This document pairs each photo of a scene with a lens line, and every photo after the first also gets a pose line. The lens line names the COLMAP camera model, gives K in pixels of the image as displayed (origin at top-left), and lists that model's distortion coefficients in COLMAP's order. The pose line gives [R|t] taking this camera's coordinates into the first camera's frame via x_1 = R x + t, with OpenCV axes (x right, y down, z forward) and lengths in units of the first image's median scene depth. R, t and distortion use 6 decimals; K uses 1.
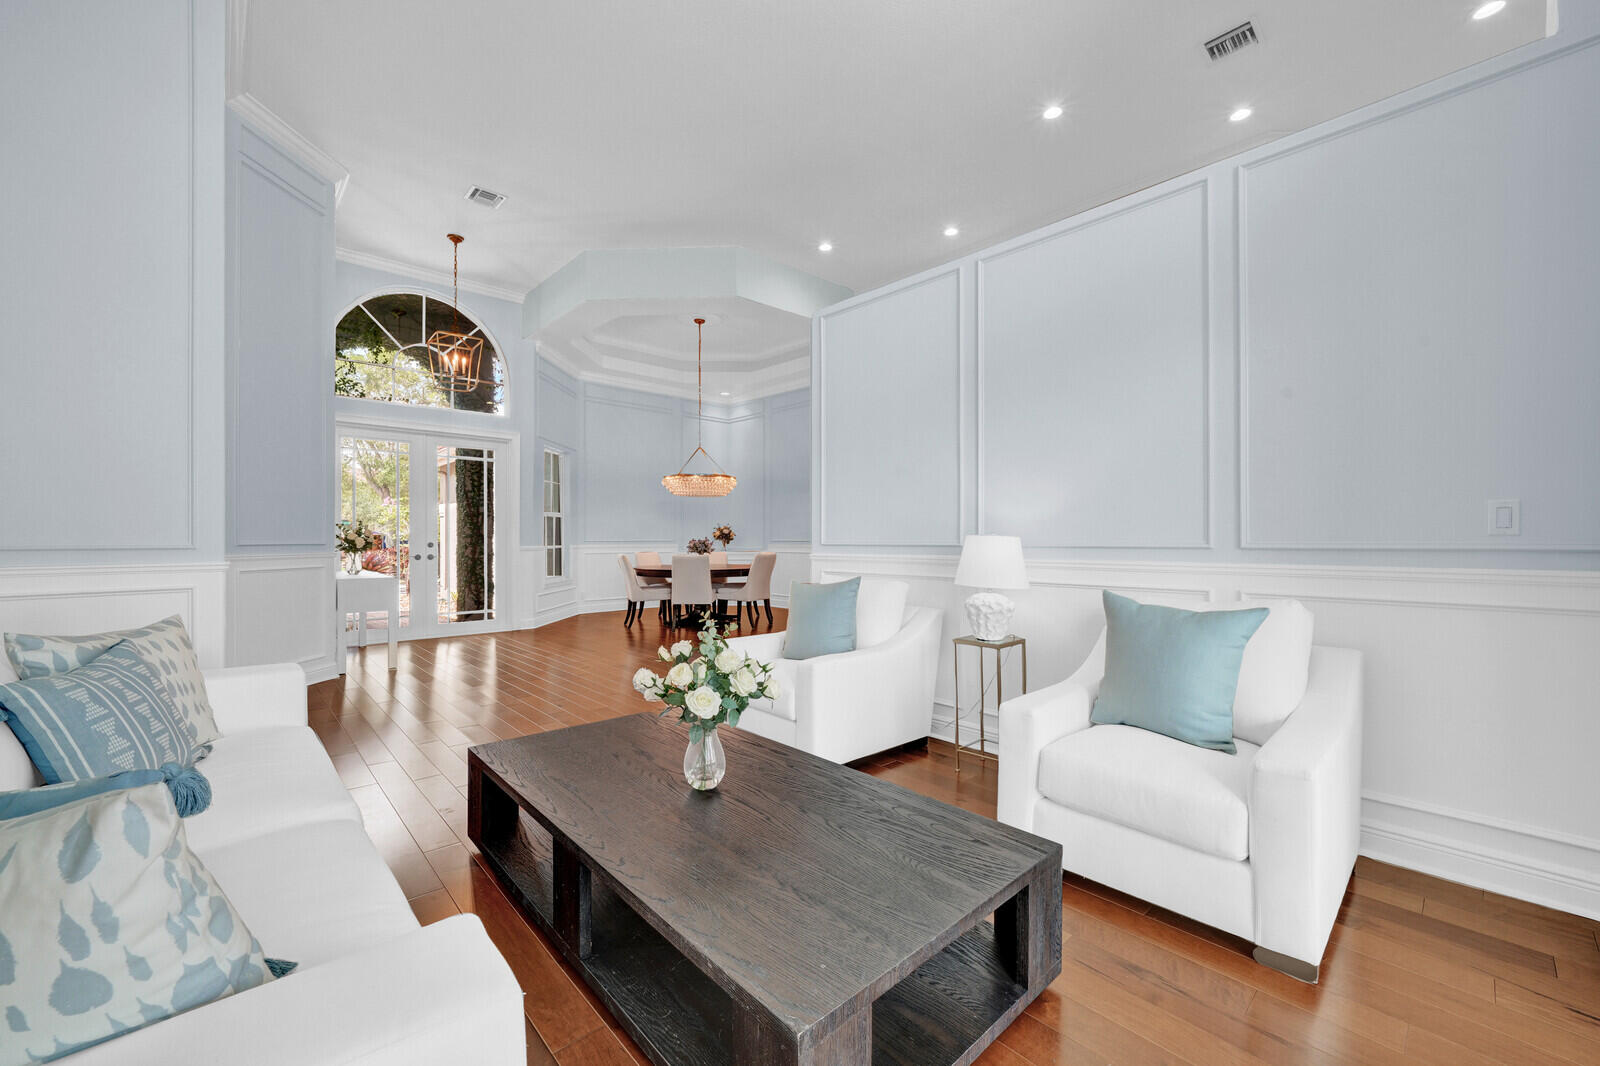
lens RADIAL K [[635.7, 0, 782.2], [0, 635.7, 541.4], [0, 0, 1]] dist [-0.000411, -0.000065]
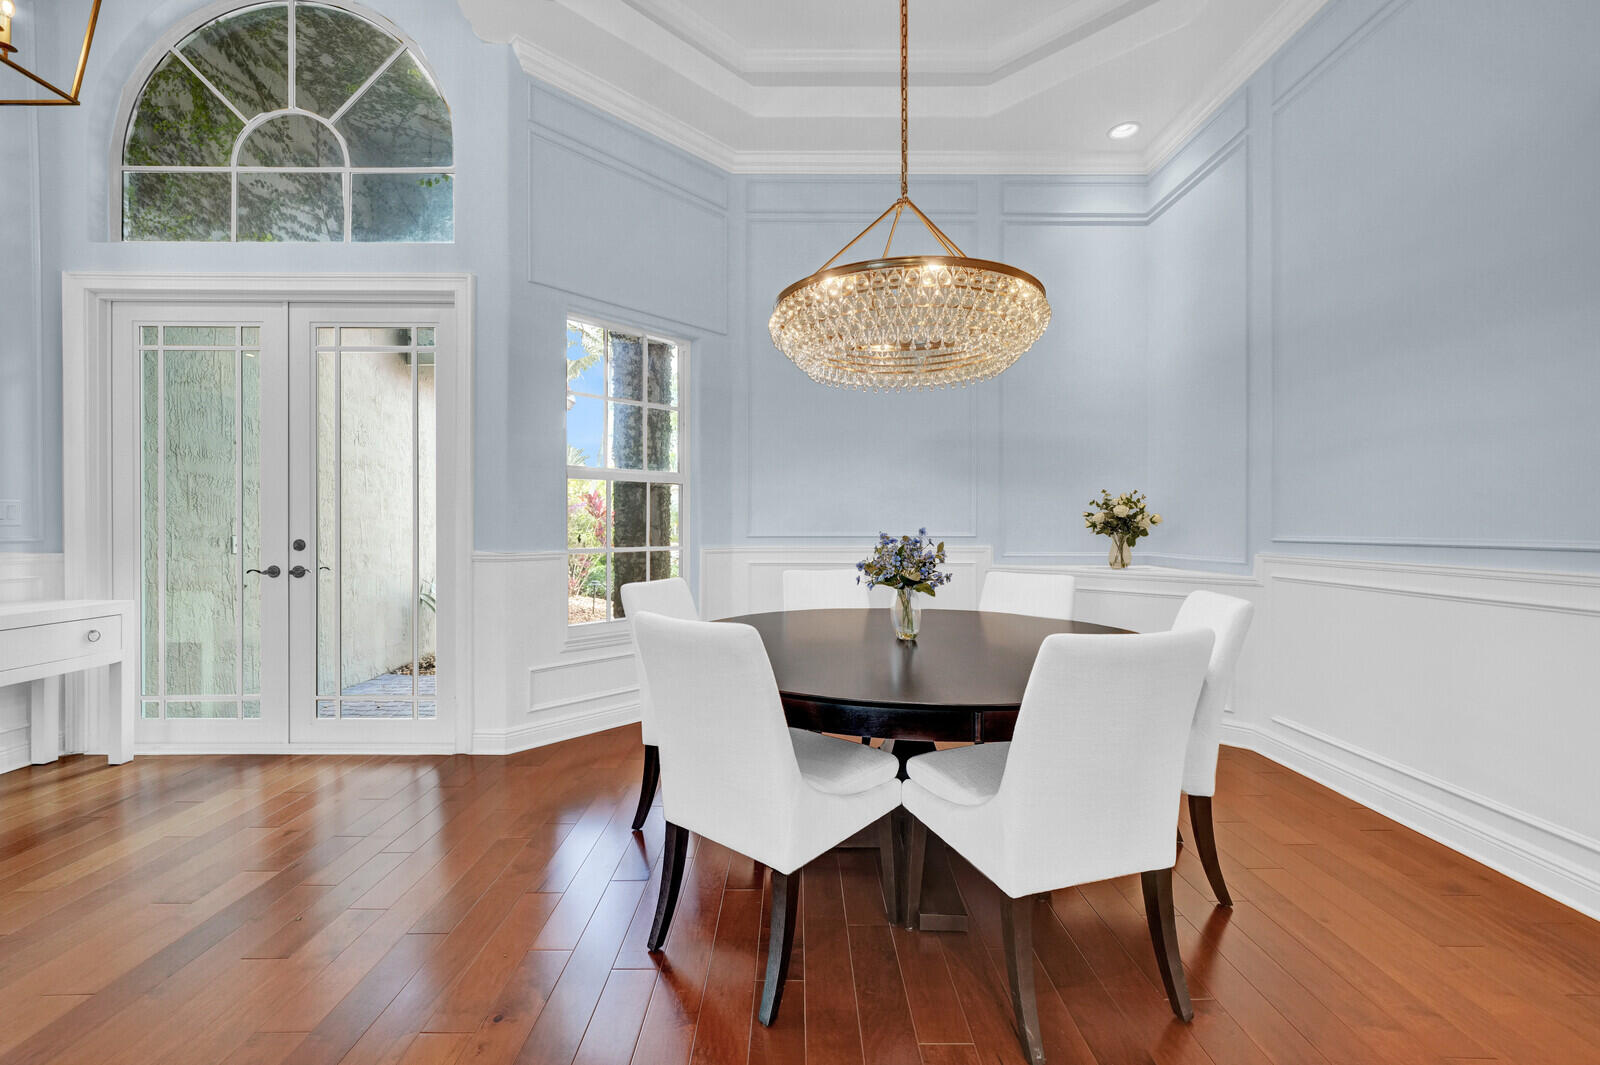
lens RADIAL K [[646.5, 0, 798.6], [0, 646.5, 531.3], [0, 0, 1]] dist [-0.000304, 0.000134]
pose [[0.749717, 0.005260, -0.661738, 0.021744], [-0.001672, 0.999980, 0.006055, -0.007197], [0.661756, -0.003433, 0.749711, 0.810106]]
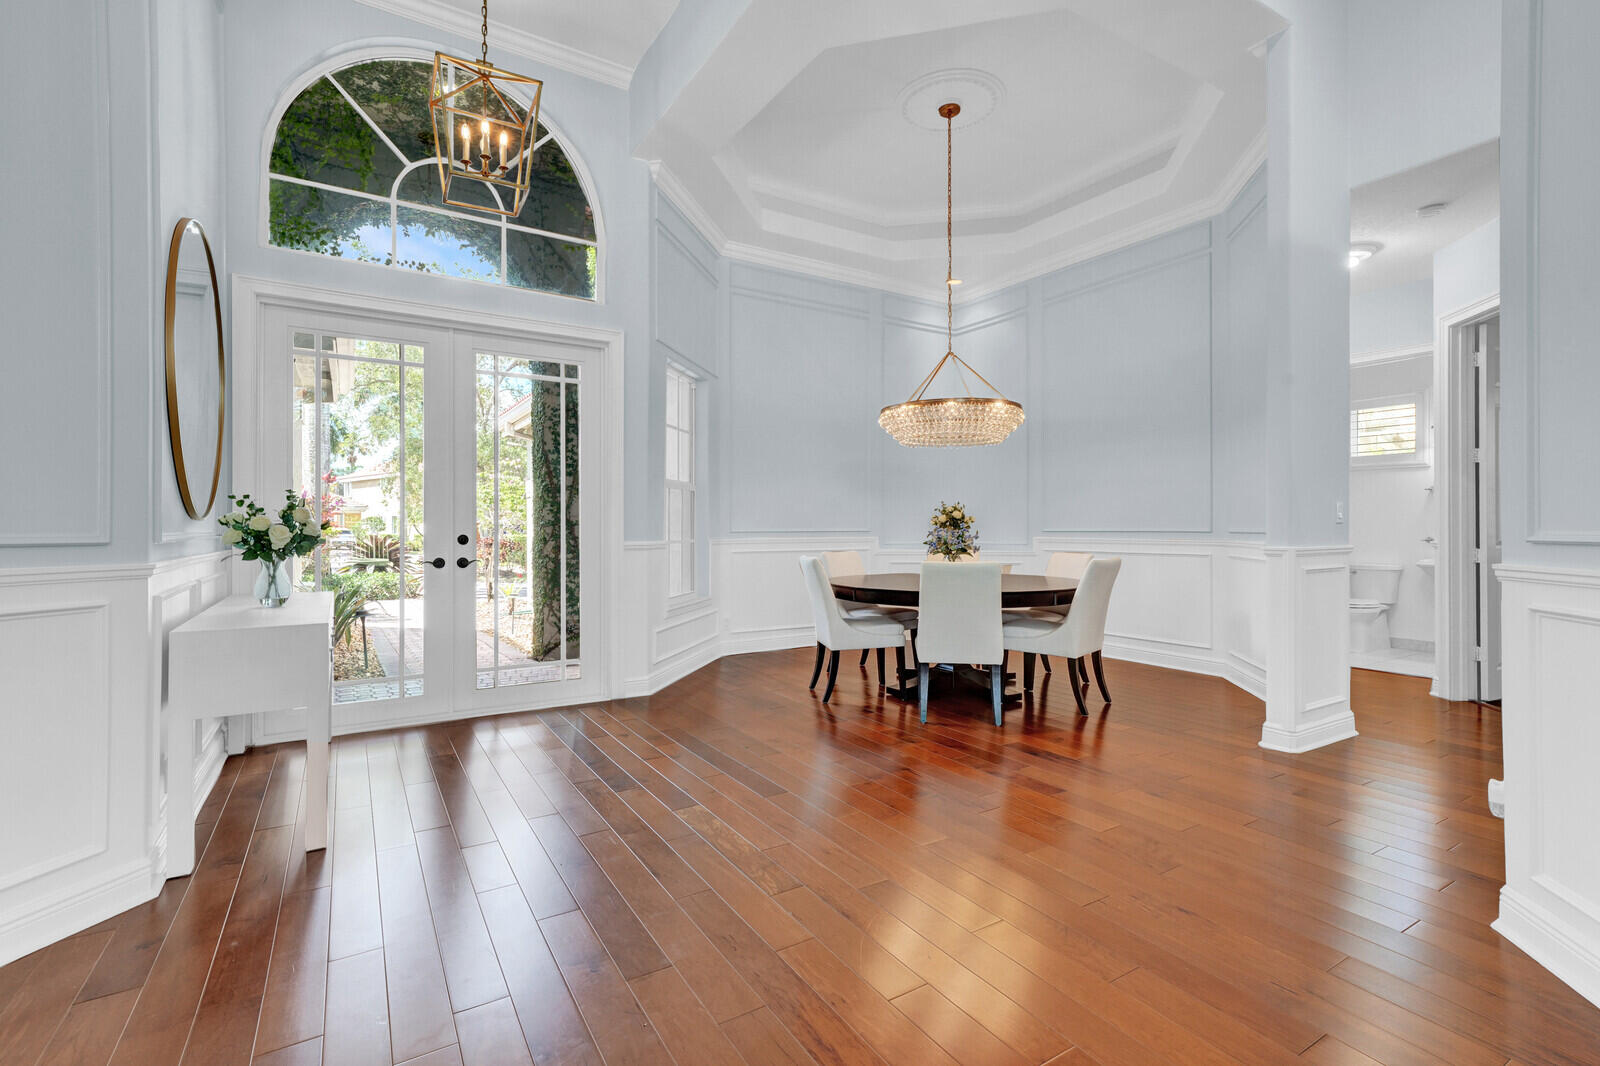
lens RADIAL K [[734.2, 0, 794.9], [0, 734.2, 527.8], [0, 0, 1]] dist [0.002290, 0.000218]
pose [[0.985071, -0.002448, -0.172129, -0.160656], [0.001888, 0.999992, -0.003416, -0.001567], [0.172136, 0.003040, 0.985068, 0.406061]]
